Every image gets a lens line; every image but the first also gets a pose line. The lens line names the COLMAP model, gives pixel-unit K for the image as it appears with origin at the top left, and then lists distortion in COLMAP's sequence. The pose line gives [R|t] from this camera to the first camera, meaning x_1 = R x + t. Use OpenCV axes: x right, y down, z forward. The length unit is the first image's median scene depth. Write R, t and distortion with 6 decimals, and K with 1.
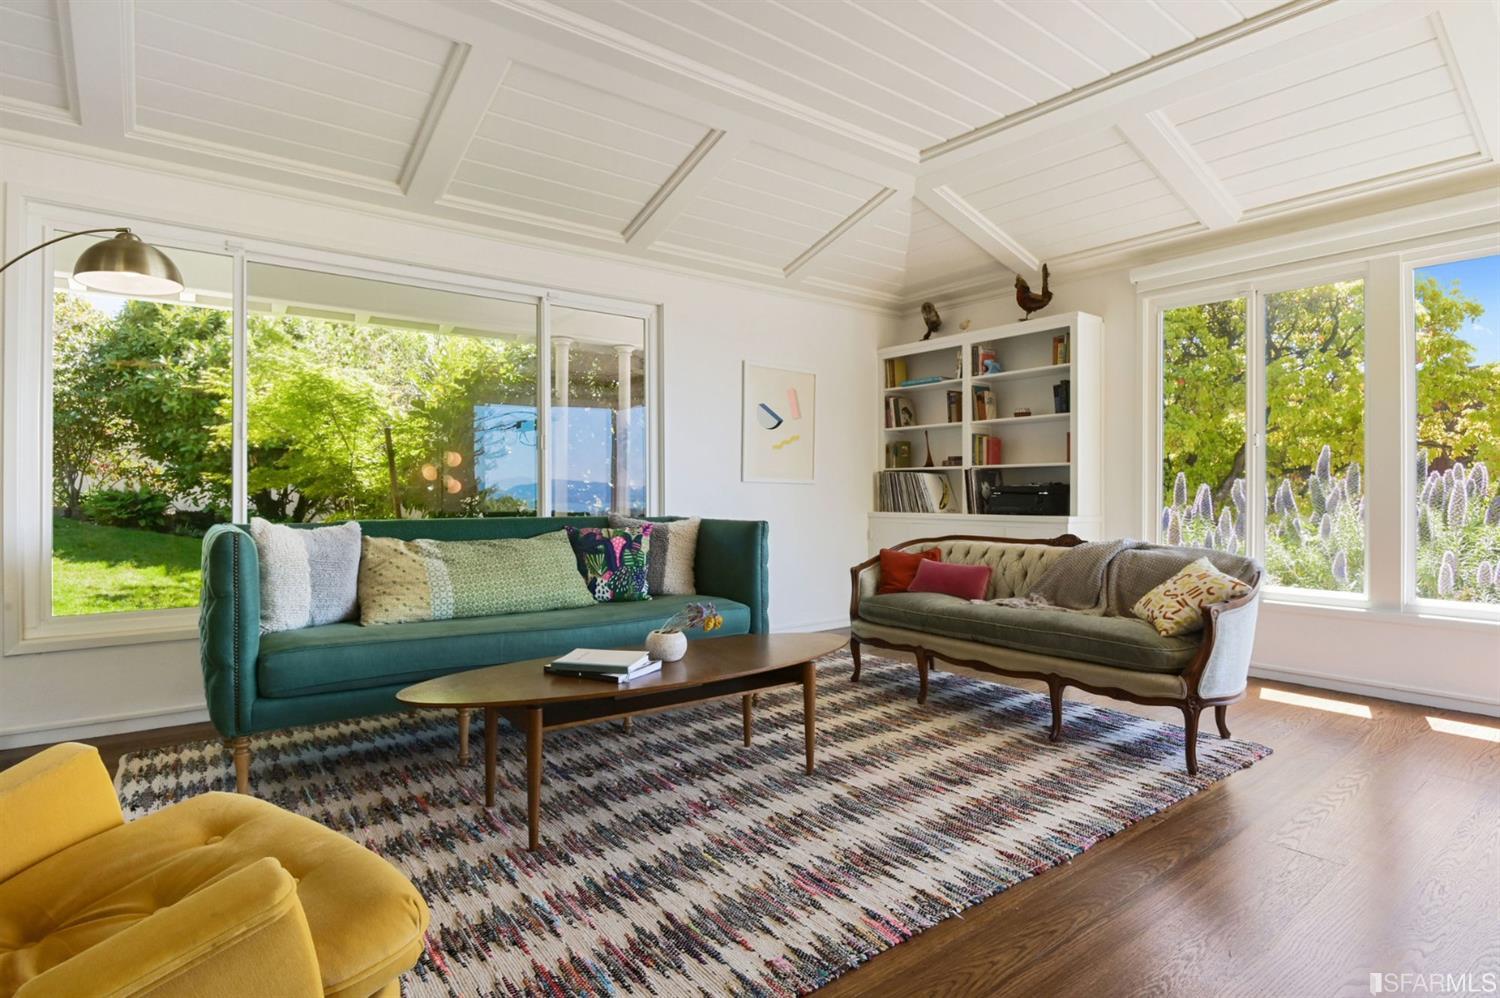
lens RADIAL K [[790.9, 0, 755.1], [0, 790.9, 479.6], [0, 0, 1]] dist [-0.019210, 0.000982]
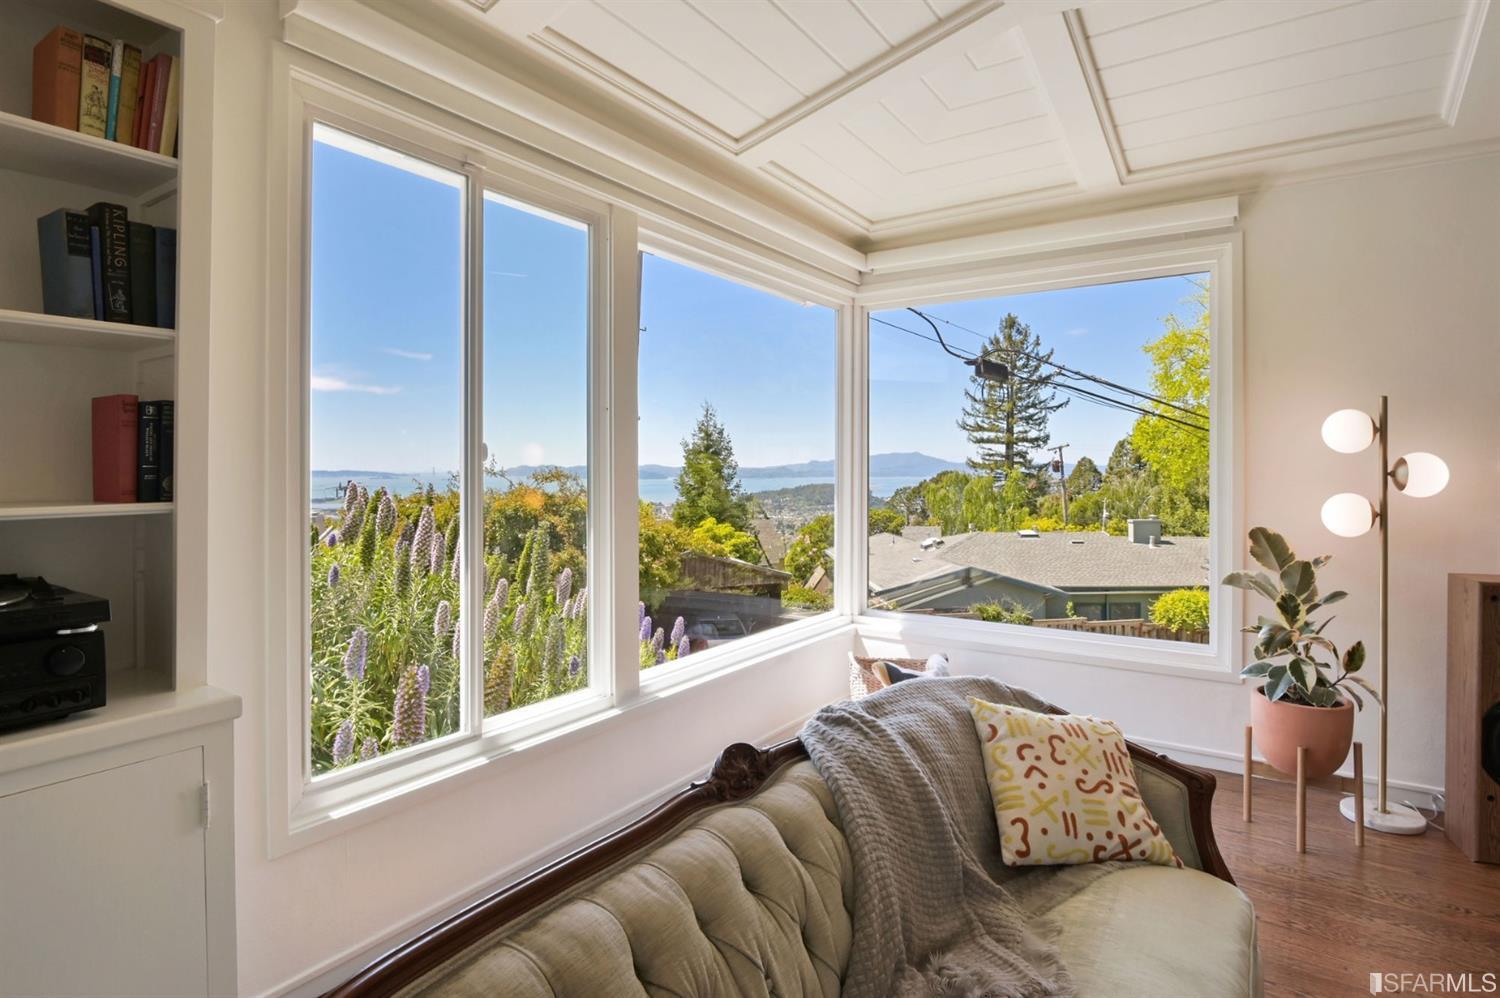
lens RADIAL K [[790.9, 0, 755.1], [0, 790.9, 479.6], [0, 0, 1]] dist [-0.019210, 0.000982]
pose [[-0.294759, -0.014903, 0.955455, 0.062337], [-0.015513, 0.999821, 0.010809, -0.038148], [-0.955446, -0.011636, -0.294938, 0.866797]]
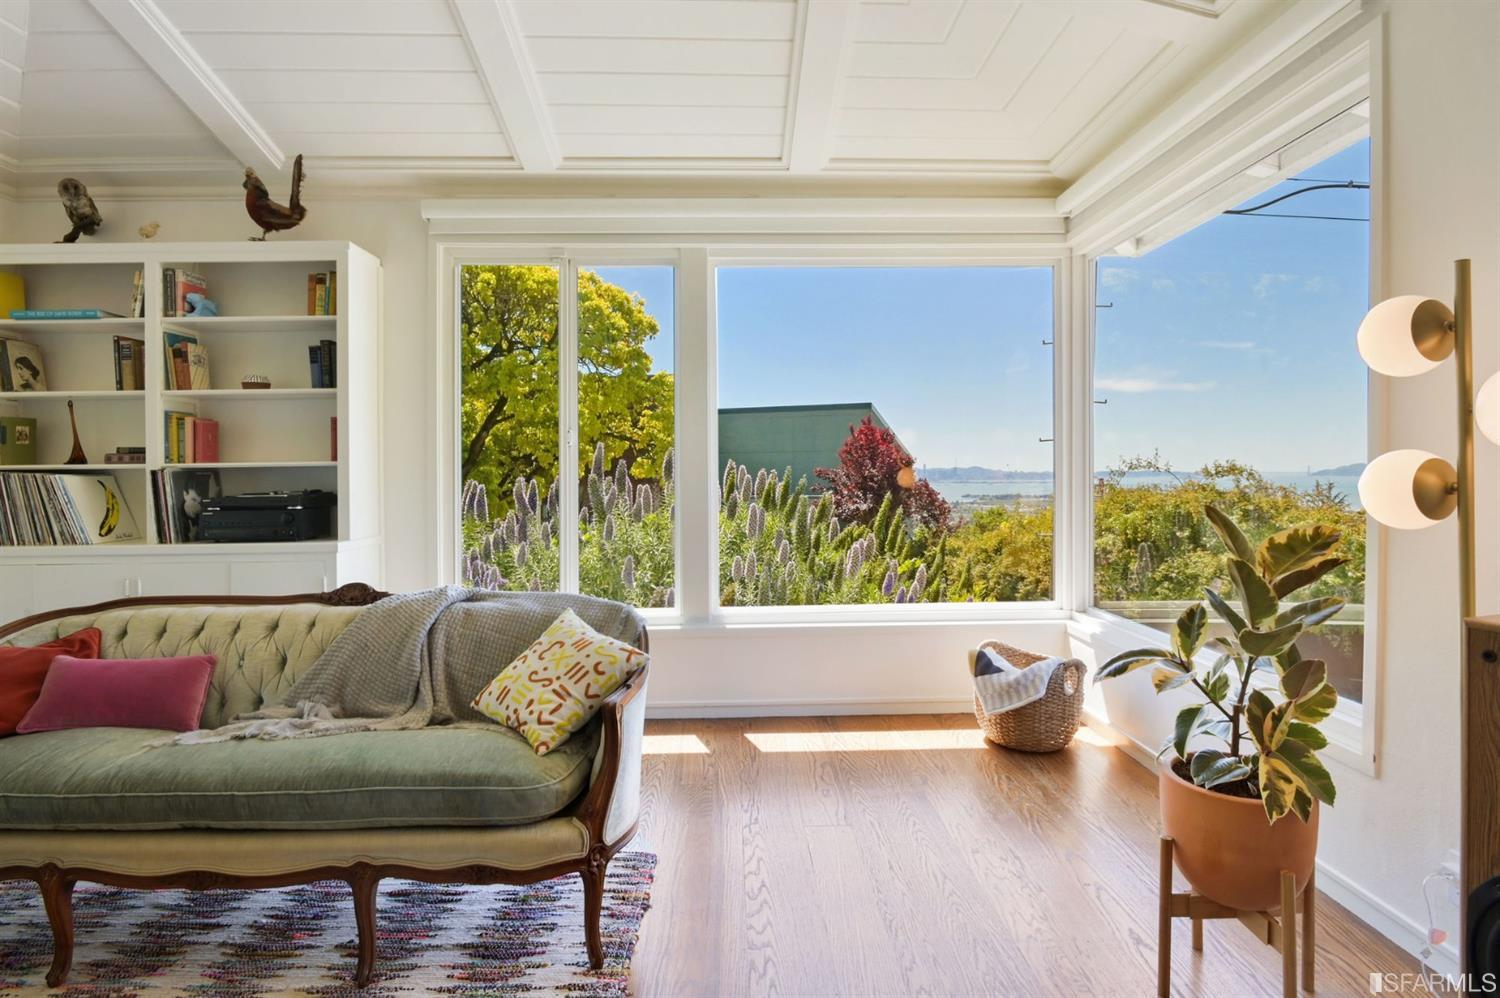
lens RADIAL K [[790.9, 0, 755.1], [0, 790.9, 479.6], [0, 0, 1]] dist [-0.019210, 0.000982]
pose [[0.603271, -0.014211, 0.797409, 0.073030], [-0.004708, 0.999760, 0.021379, -0.021983], [-0.797522, -0.016652, 0.603060, 0.294051]]
